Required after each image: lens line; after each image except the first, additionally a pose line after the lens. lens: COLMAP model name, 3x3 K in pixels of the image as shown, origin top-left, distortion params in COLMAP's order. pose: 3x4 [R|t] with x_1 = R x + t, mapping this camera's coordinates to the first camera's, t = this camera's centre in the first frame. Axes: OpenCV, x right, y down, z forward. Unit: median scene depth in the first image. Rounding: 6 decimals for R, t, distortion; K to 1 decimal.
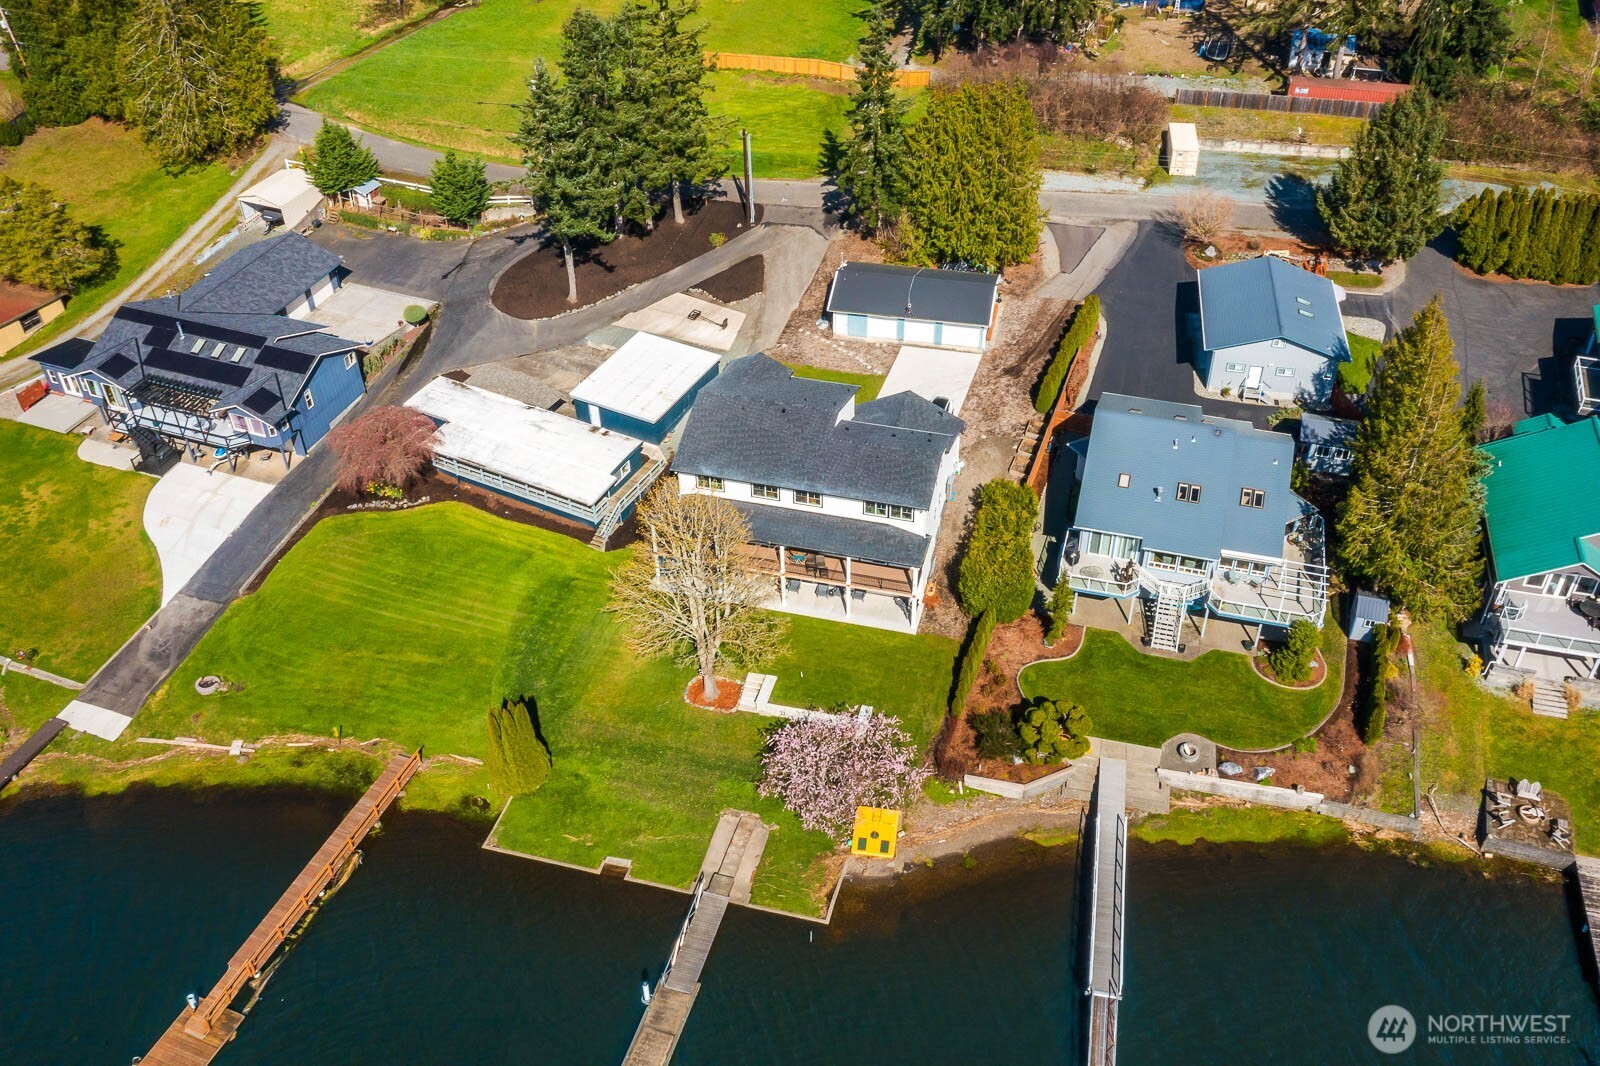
lens RADIAL K [[1380.2, 0, 831.5], [0, 1380.2, 462.9], [0, 0, 1]] dist [-0.008473, 0.003266]
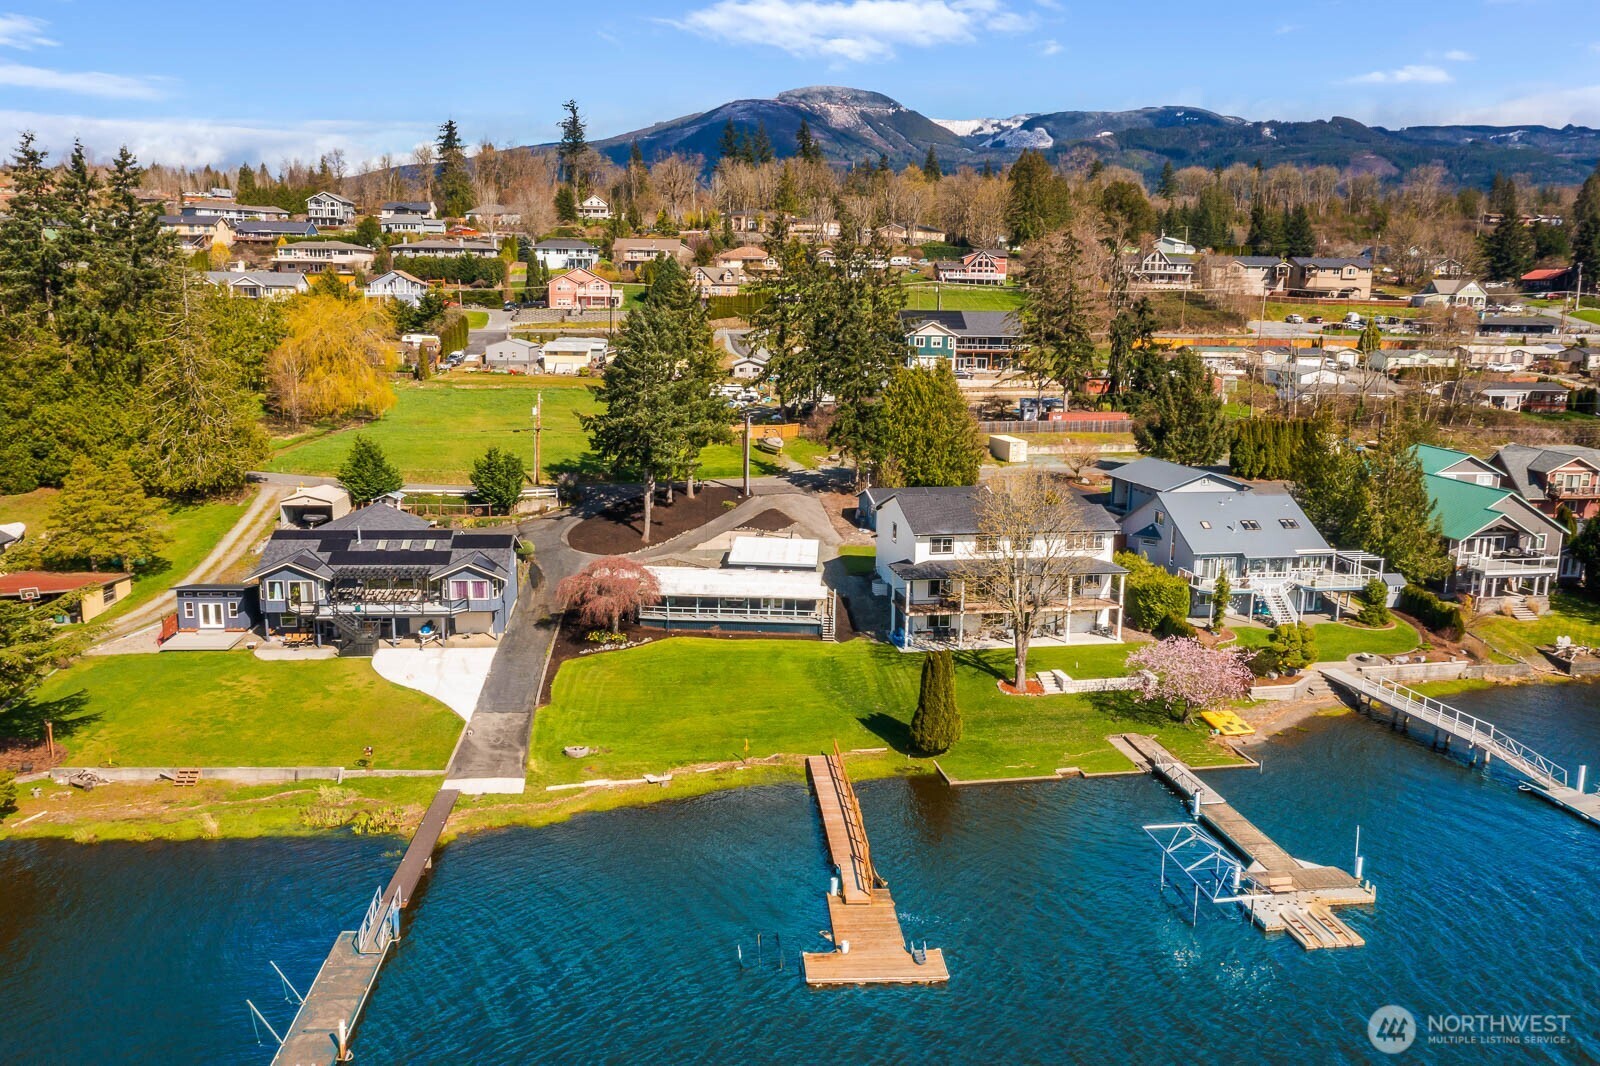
lens RADIAL K [[1261.7, 0, 804.3], [0, 1261.7, 517.3], [0, 0, 1]] dist [-0.015559, -0.003214]
pose [[0.906213, -0.060516, 0.418468, -0.602775], [0.241428, 0.886561, -0.394616, 0.364757], [-0.347117, 0.458636, 0.818024, 0.124318]]
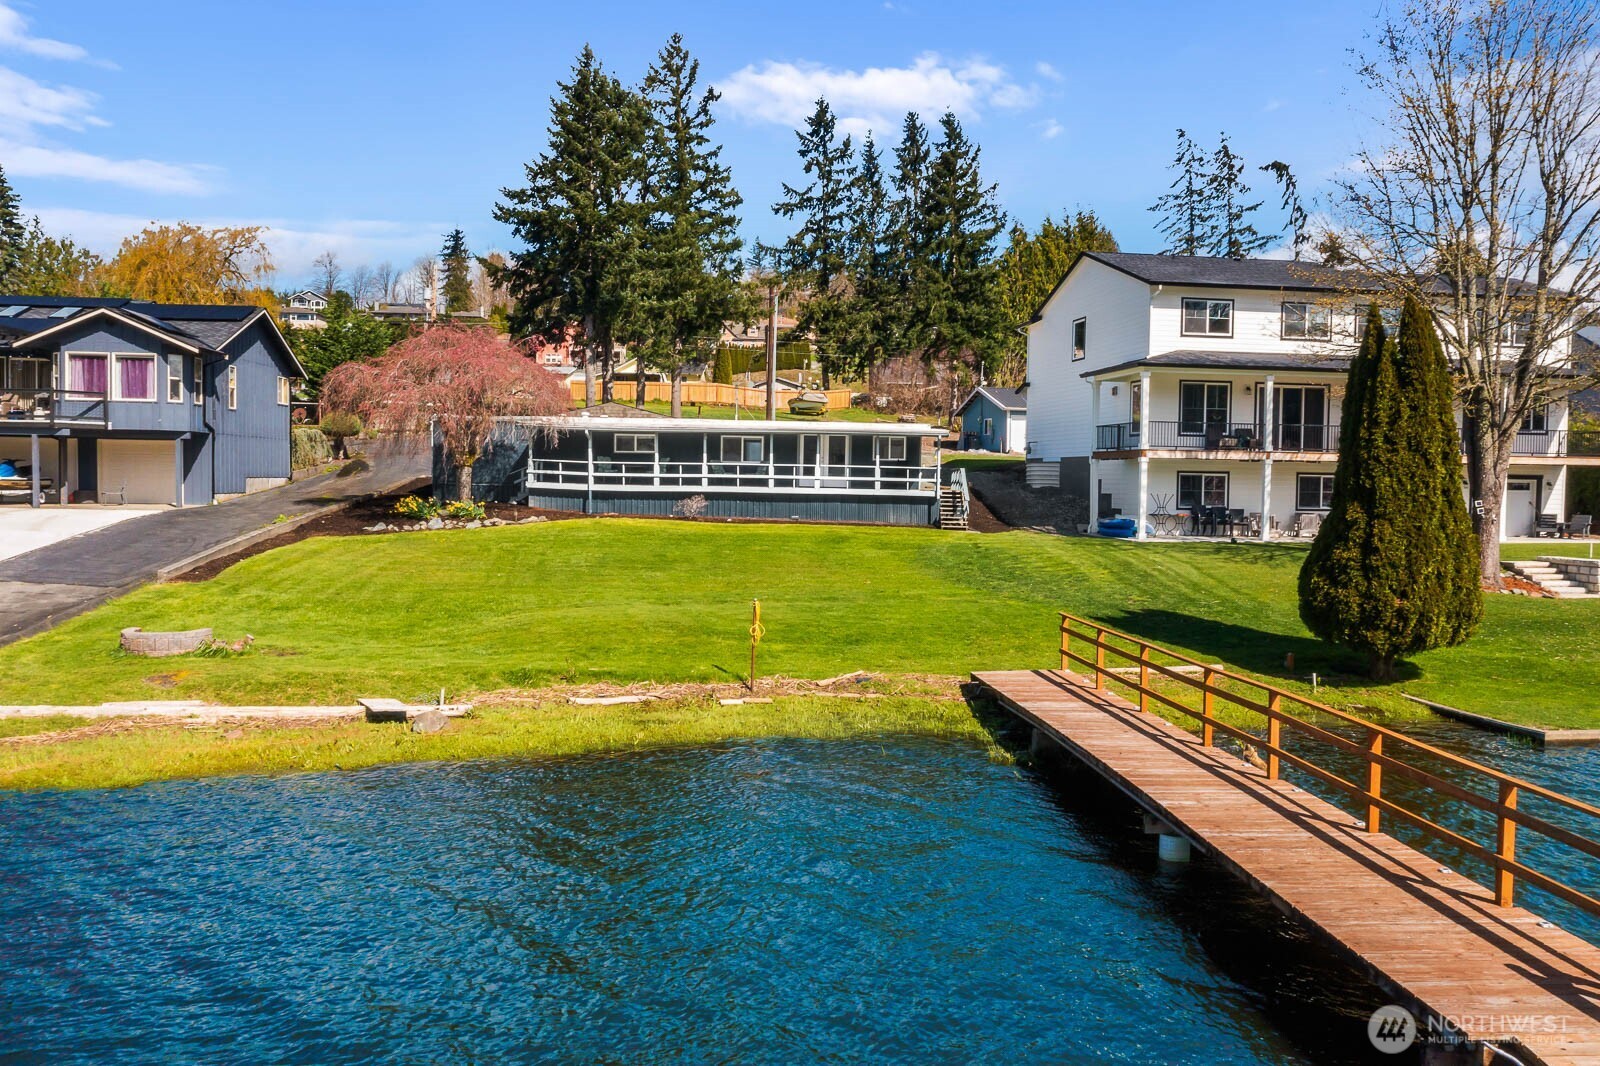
lens RADIAL K [[1261.7, 0, 804.3], [0, 1261.7, 517.3], [0, 0, 1]] dist [-0.015559, -0.003214]
pose [[0.915212, 0.003908, 0.402953, -0.393215], [0.229418, 0.817027, -0.528993, 0.274811], [-0.331291, 0.576586, 0.746857, 0.676147]]
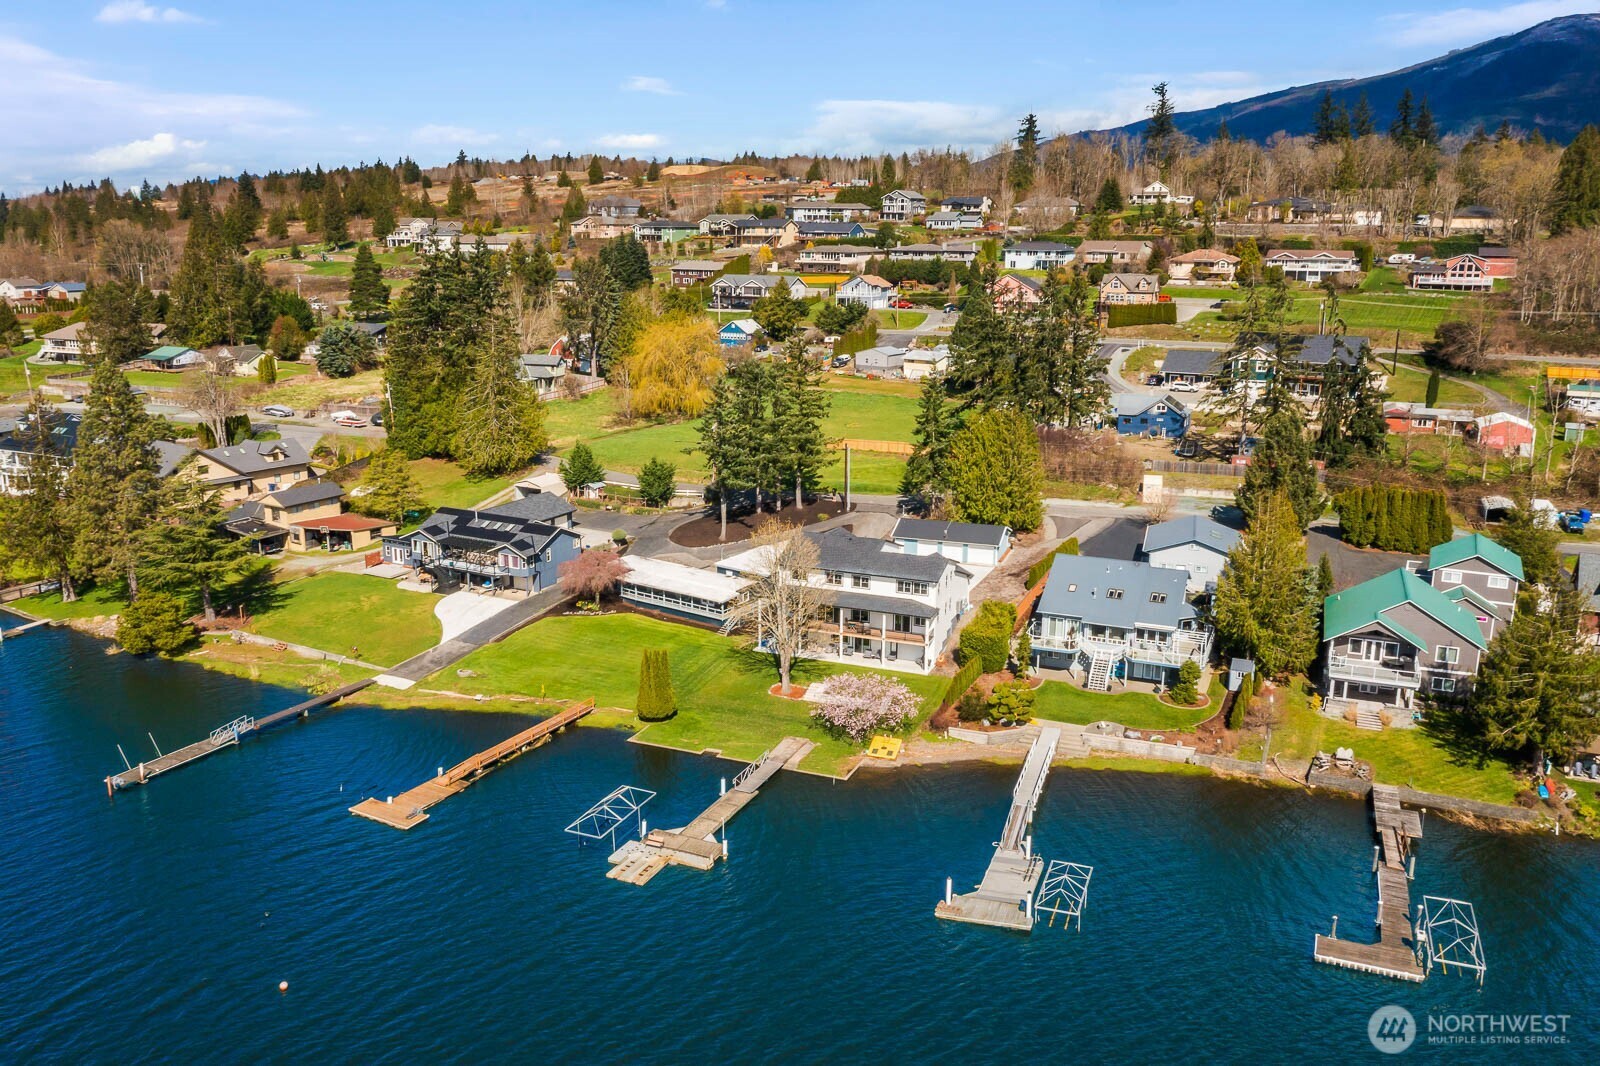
lens RADIAL K [[1255.3, 0, 800.0], [0, 1255.3, 533.0], [0, 0, 1]] dist [-0.009188, 0.006943]
pose [[0.990312, 0.041376, -0.132554, 0.090087], [-0.090729, 0.915442, -0.392089, 0.481646], [0.105122, 0.400317, 0.910327, -0.274349]]
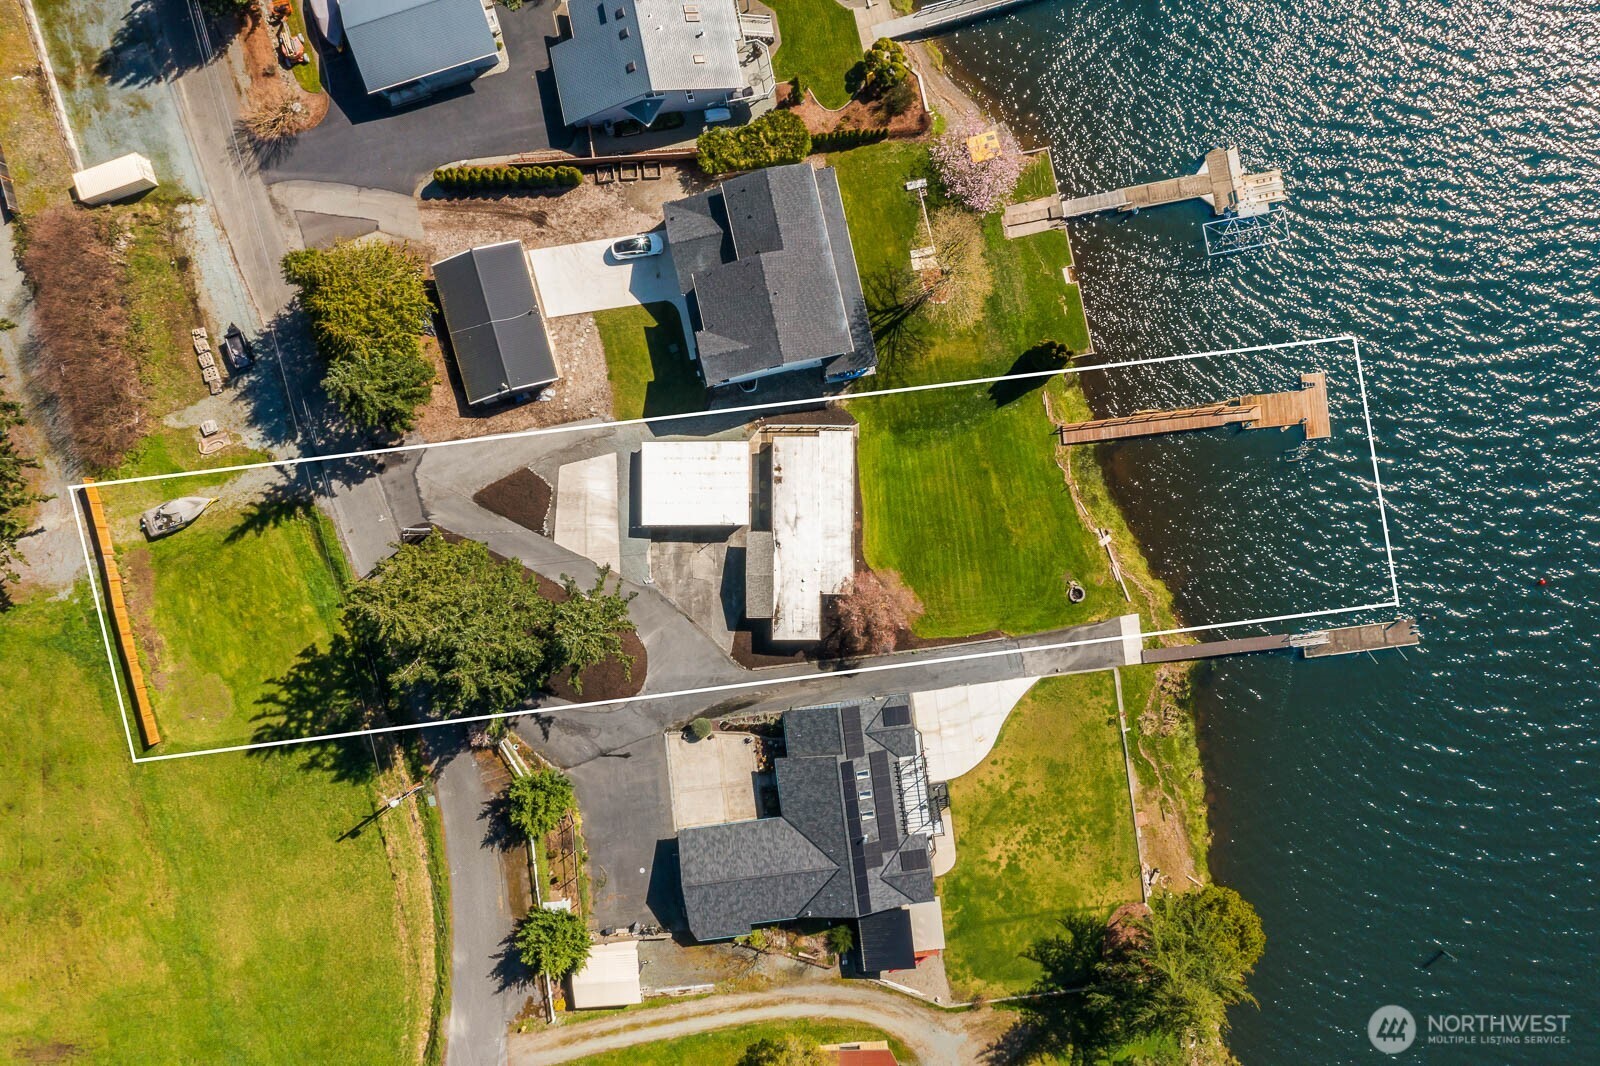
lens RADIAL K [[1255.3, 0, 800.0], [0, 1255.3, 533.0], [0, 0, 1]] dist [-0.009188, 0.006943]
pose [[-0.450423, -0.892806, 0.003953, -0.236309], [0.551899, -0.274948, 0.787281, -0.956785], [-0.701803, 0.356791, 0.616582, 0.310870]]
